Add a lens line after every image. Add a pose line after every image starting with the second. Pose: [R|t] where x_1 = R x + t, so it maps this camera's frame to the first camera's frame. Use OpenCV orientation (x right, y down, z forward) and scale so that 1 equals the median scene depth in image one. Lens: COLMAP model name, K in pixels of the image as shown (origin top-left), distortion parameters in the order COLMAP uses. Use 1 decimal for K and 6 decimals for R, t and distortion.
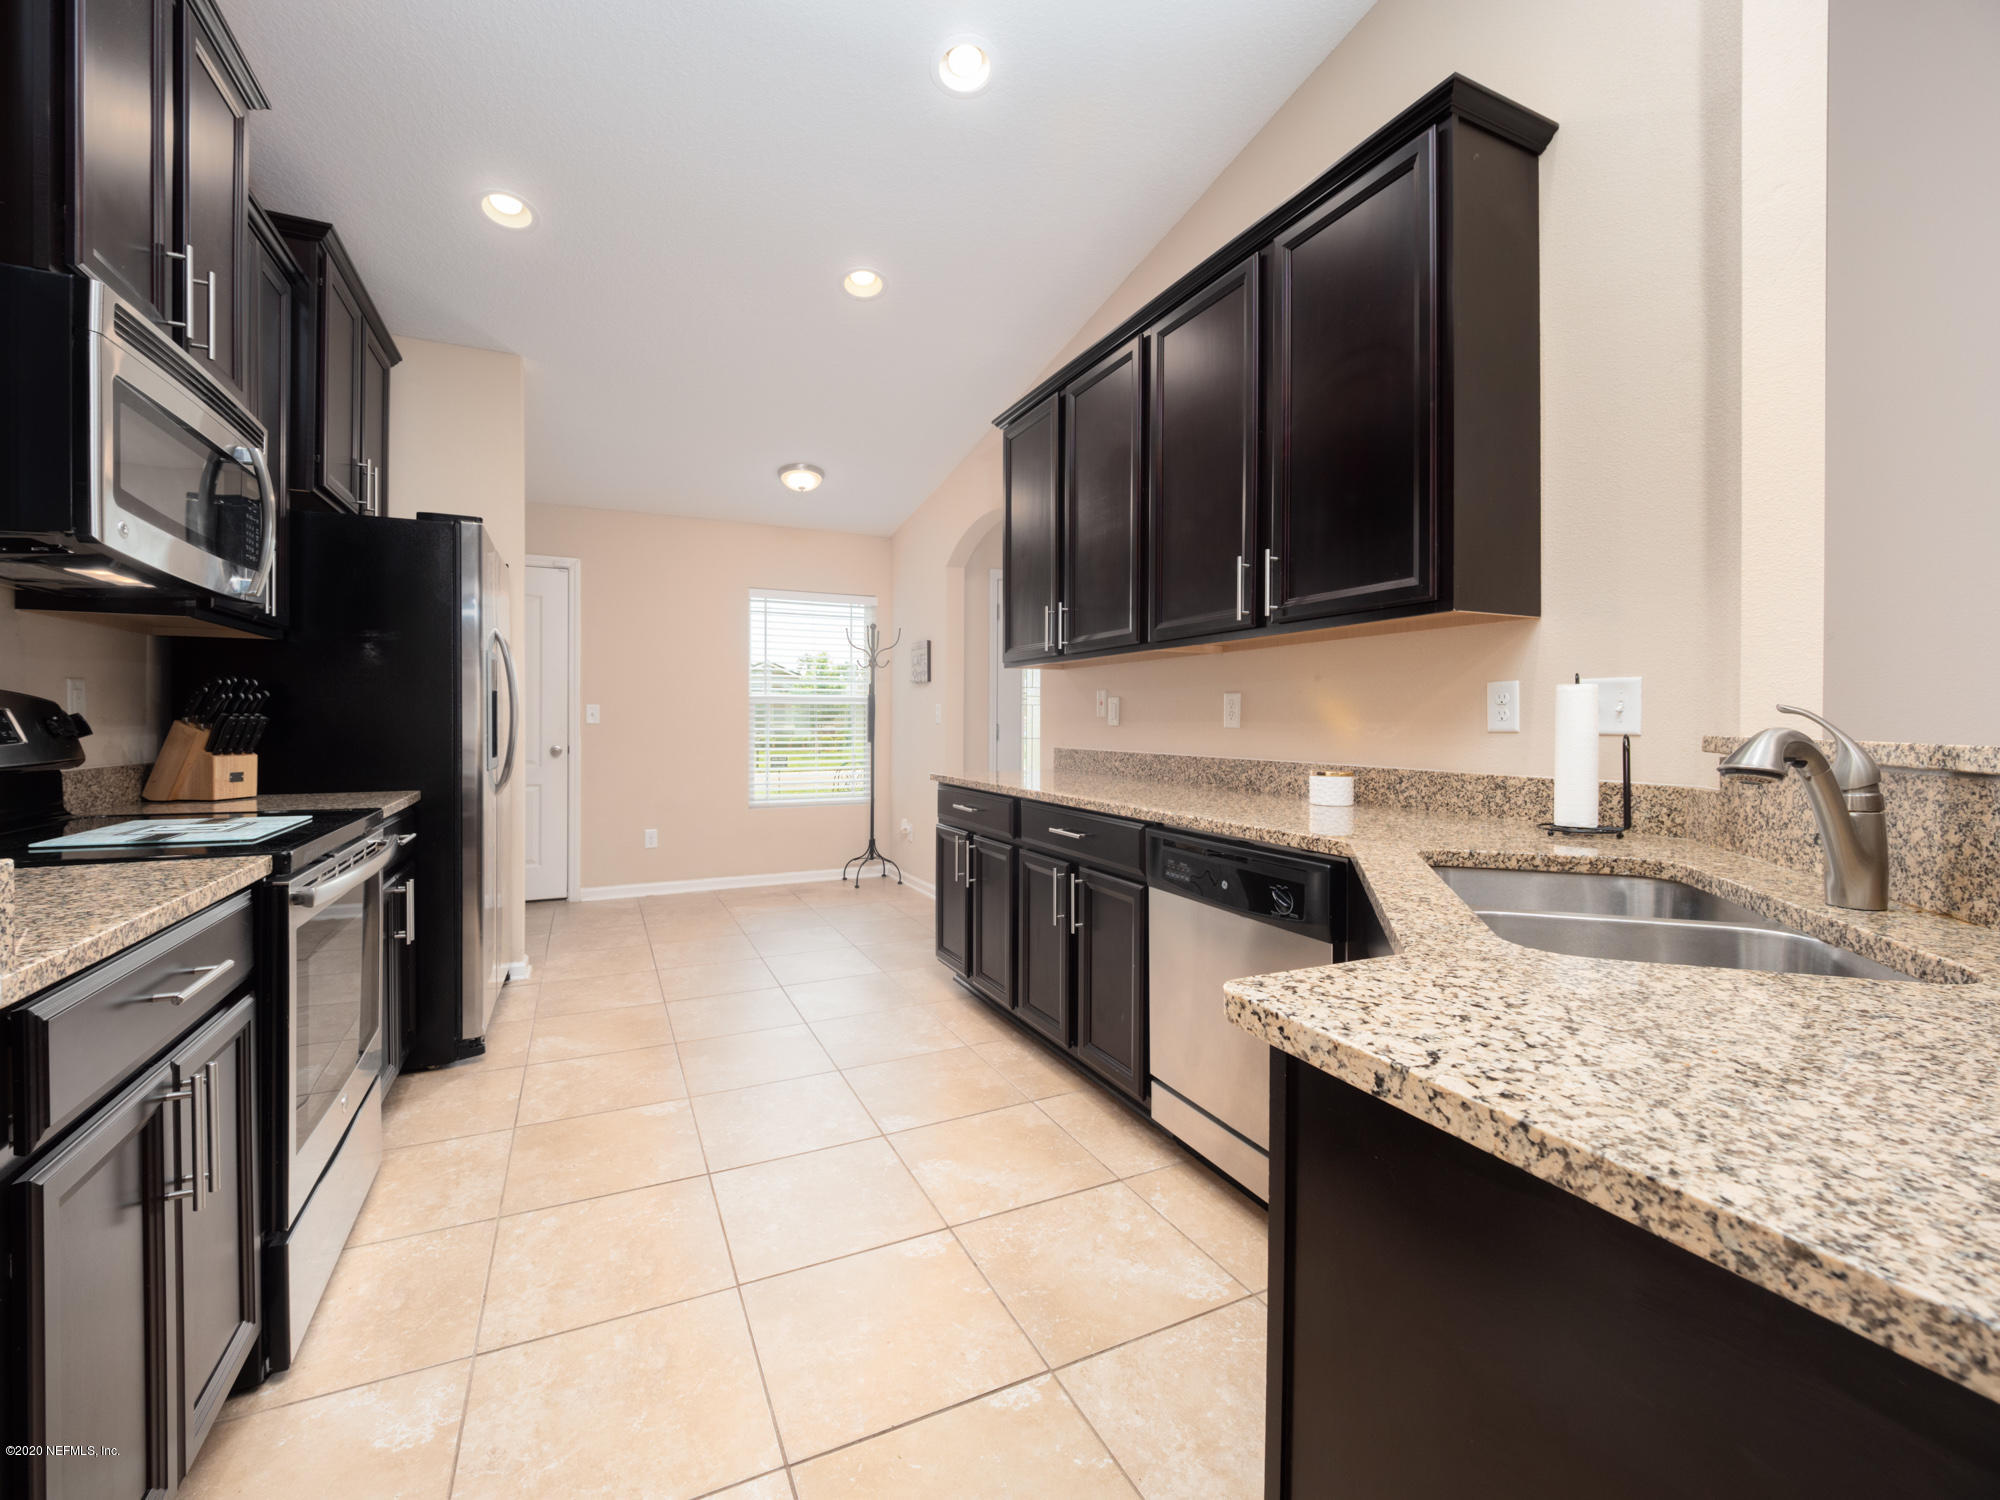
lens RADIAL K [[855.1, 0, 993.9], [0, 855.1, 736.8], [0, 0, 1]] dist [-0.000524, 0.000127]
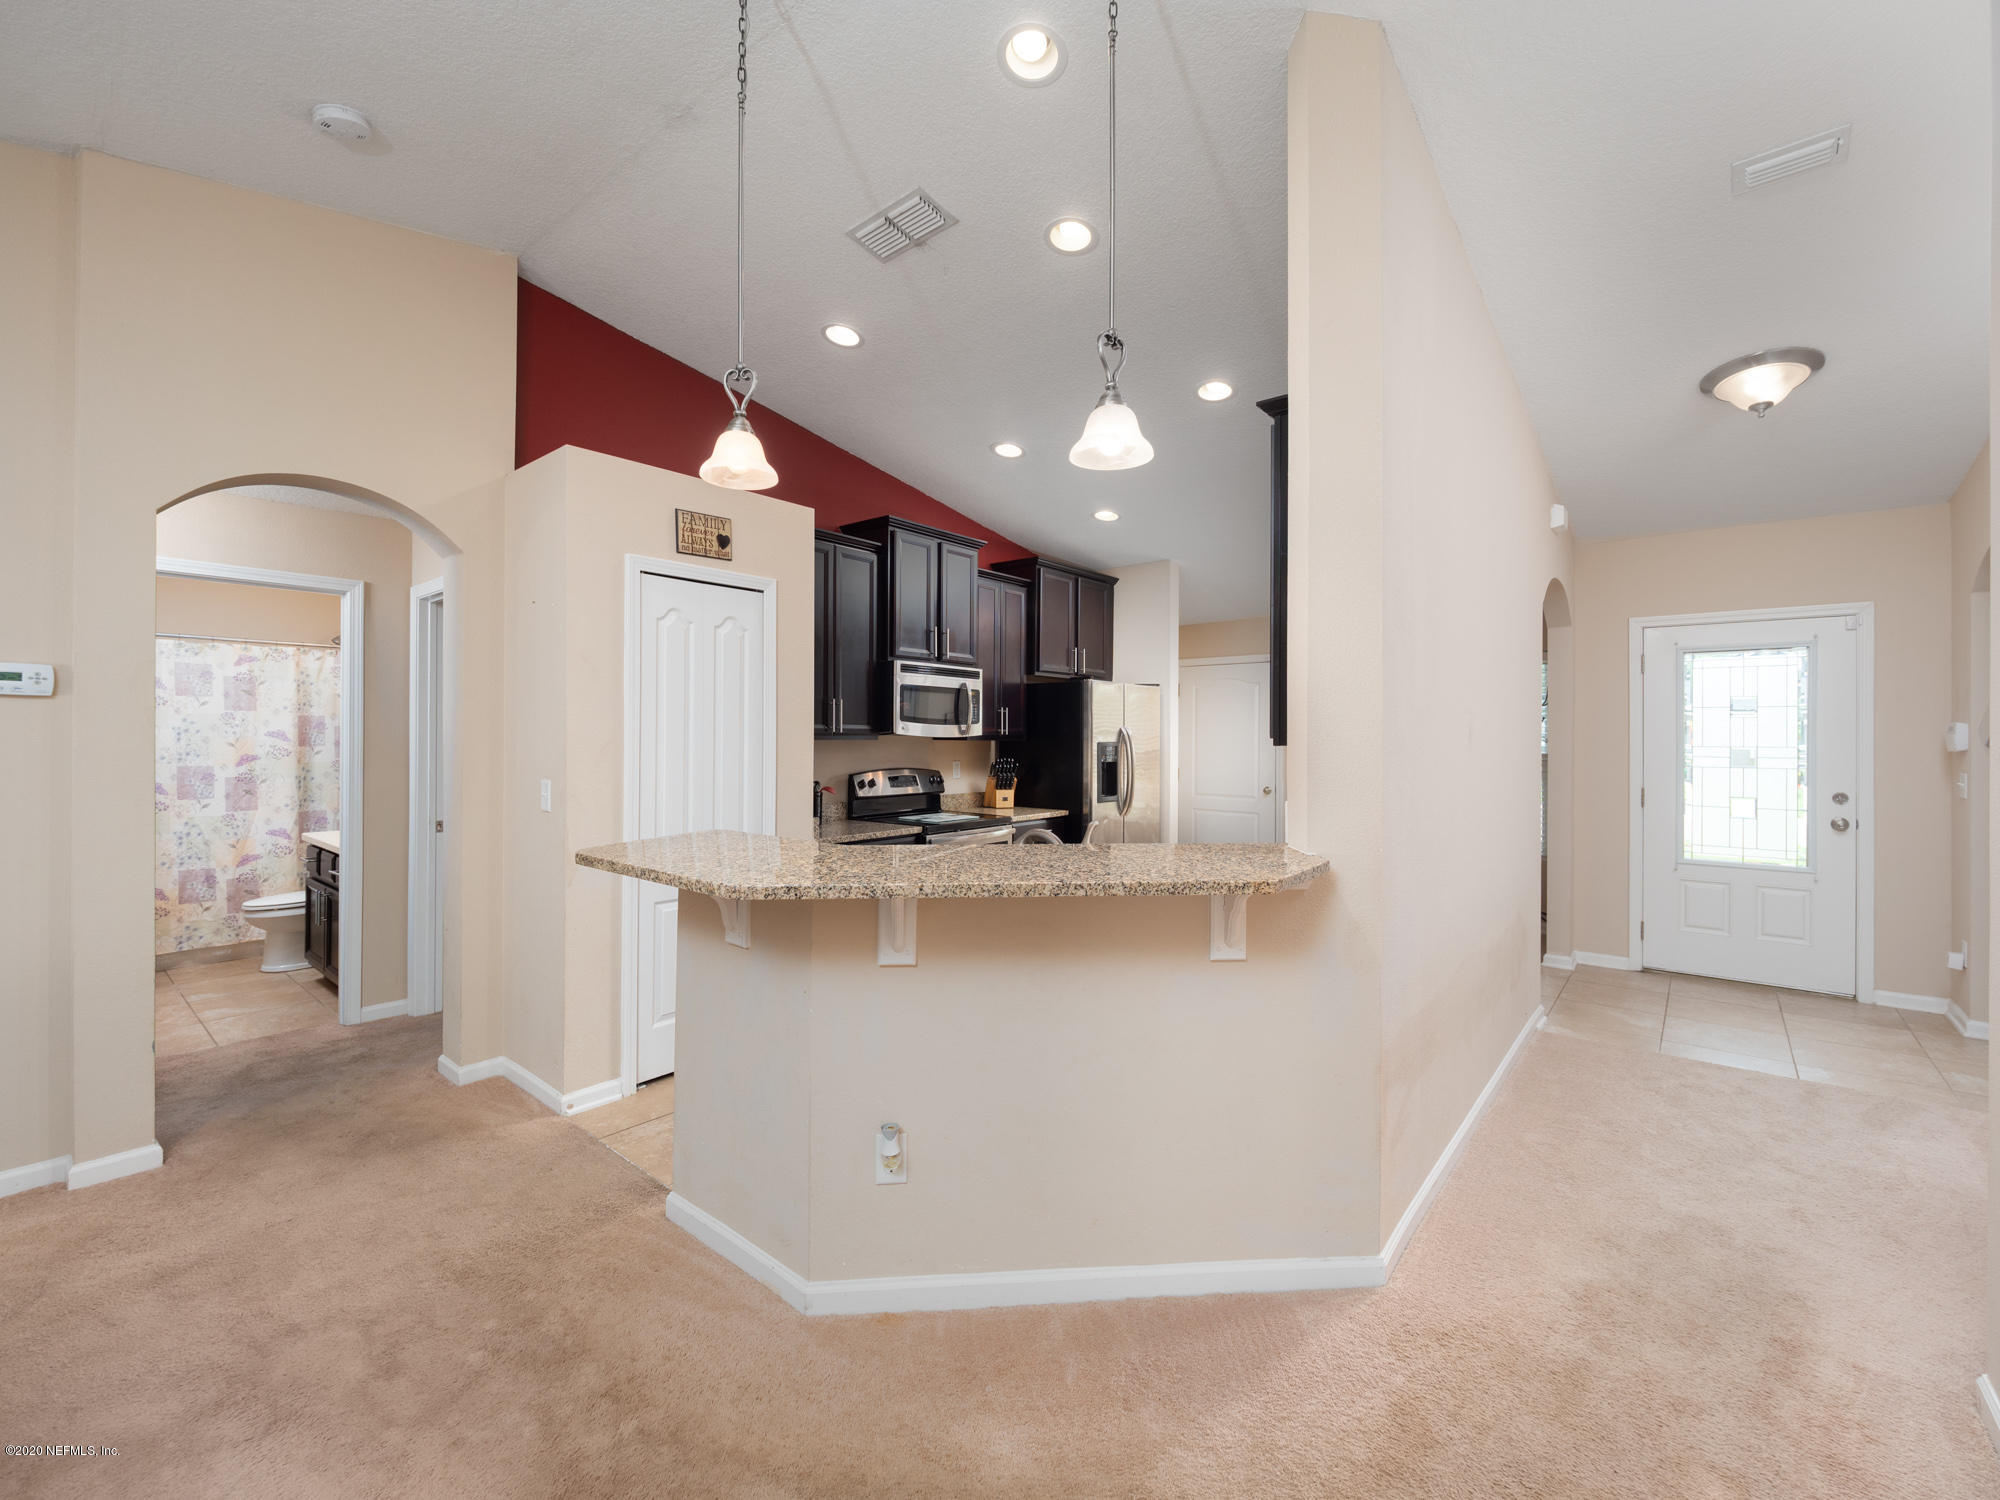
lens RADIAL K [[855.1, 0, 993.9], [0, 855.1, 736.8], [0, 0, 1]] dist [-0.000524, 0.000127]
pose [[0.420472, 0.001366, -0.907305, 1.279261], [-0.021225, 0.999740, -0.008332, -0.106100], [0.907057, 0.022761, 0.420392, -0.054252]]
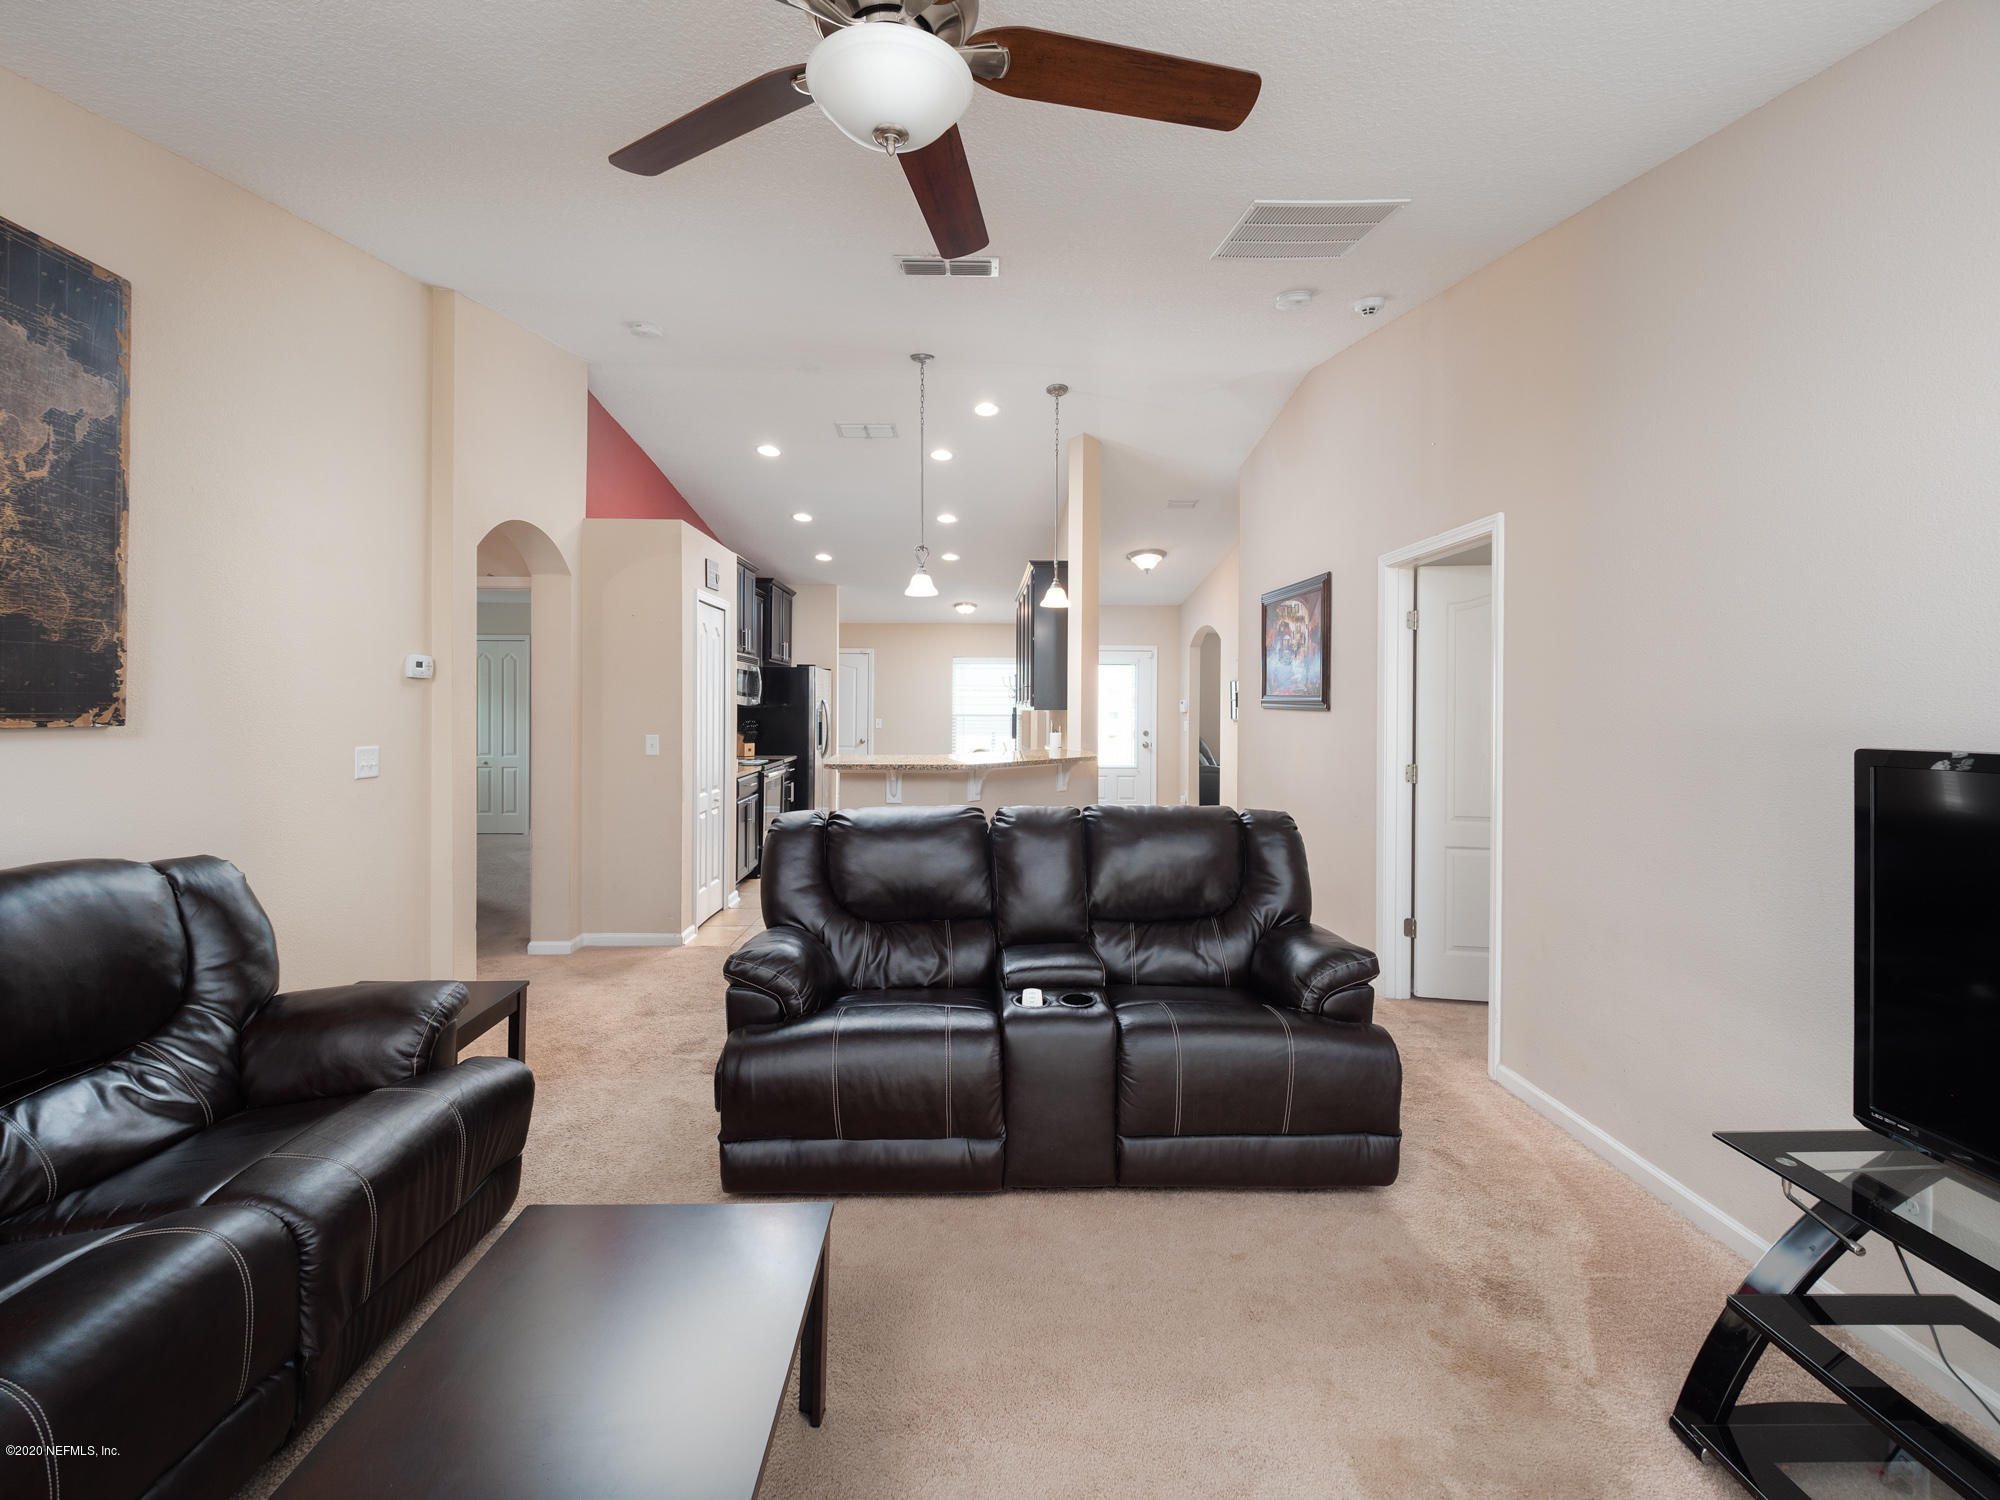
lens RADIAL K [[855.1, 0, 993.9], [0, 855.1, 736.8], [0, 0, 1]] dist [-0.000524, 0.000127]
pose [[0.914894, 0.016869, -0.403342, 1.362491], [-0.010880, 0.999794, 0.017134, -0.072858], [0.403548, -0.011287, 0.914889, -1.707731]]
